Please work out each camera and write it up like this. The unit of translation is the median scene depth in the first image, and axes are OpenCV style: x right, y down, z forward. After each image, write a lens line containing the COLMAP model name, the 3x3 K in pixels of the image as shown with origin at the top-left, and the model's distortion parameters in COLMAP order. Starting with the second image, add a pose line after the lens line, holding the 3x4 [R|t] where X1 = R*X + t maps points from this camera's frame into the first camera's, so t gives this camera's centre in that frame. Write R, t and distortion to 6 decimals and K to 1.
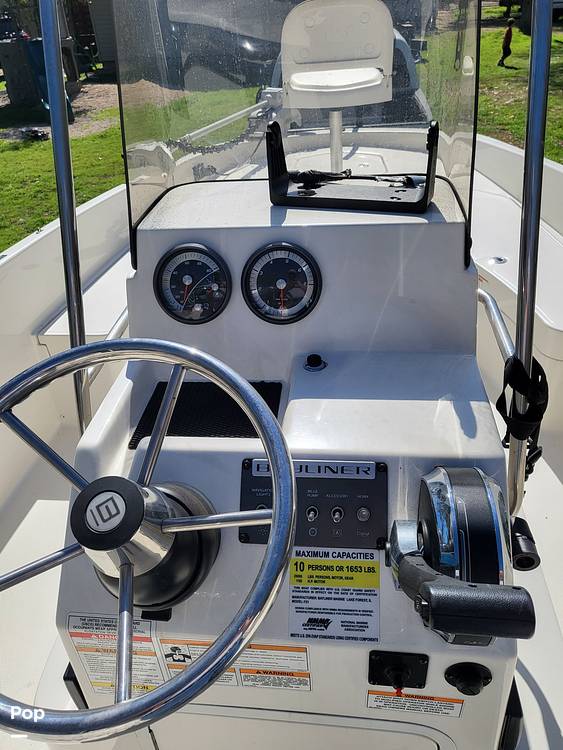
lens RADIAL K [[591.9, 0, 281.5], [0, 591.9, 375.0], [0, 0, 1]] dist [-0.003968, -0.000426]
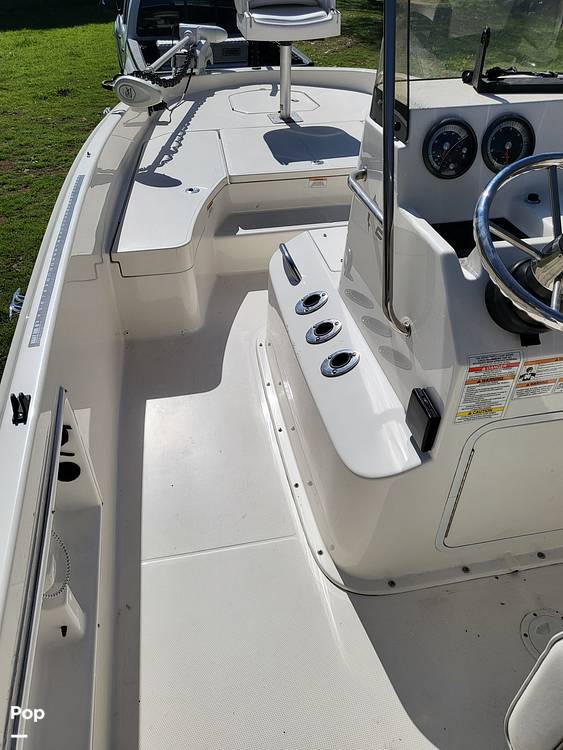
lens RADIAL K [[568.5, 0, 281.5], [0, 568.5, 375.0], [0, 0, 1]] dist [0.039281, 0.003698]
pose [[0.950457, -0.137232, 0.278924, -0.914647], [0.115002, 0.988847, 0.094639, 0.188538], [-0.288800, -0.057873, 0.955639, -0.206036]]
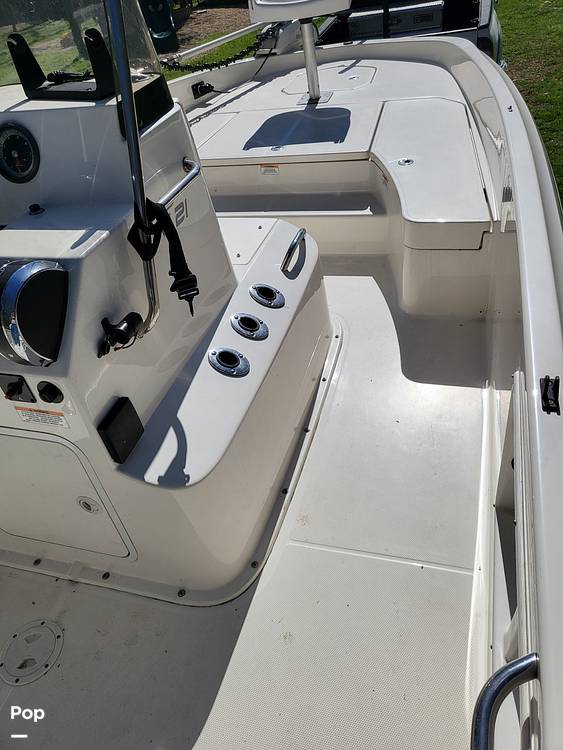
lens RADIAL K [[576.4, 0, 281.5], [0, 576.4, 375.0], [0, 0, 1]] dist [0.012718, 0.001719]
pose [[0.980110, 0.054517, -0.190822, 0.862697], [-0.031931, 0.992322, 0.119492, 0.176709], [0.195872, -0.111022, 0.974325, -0.286151]]
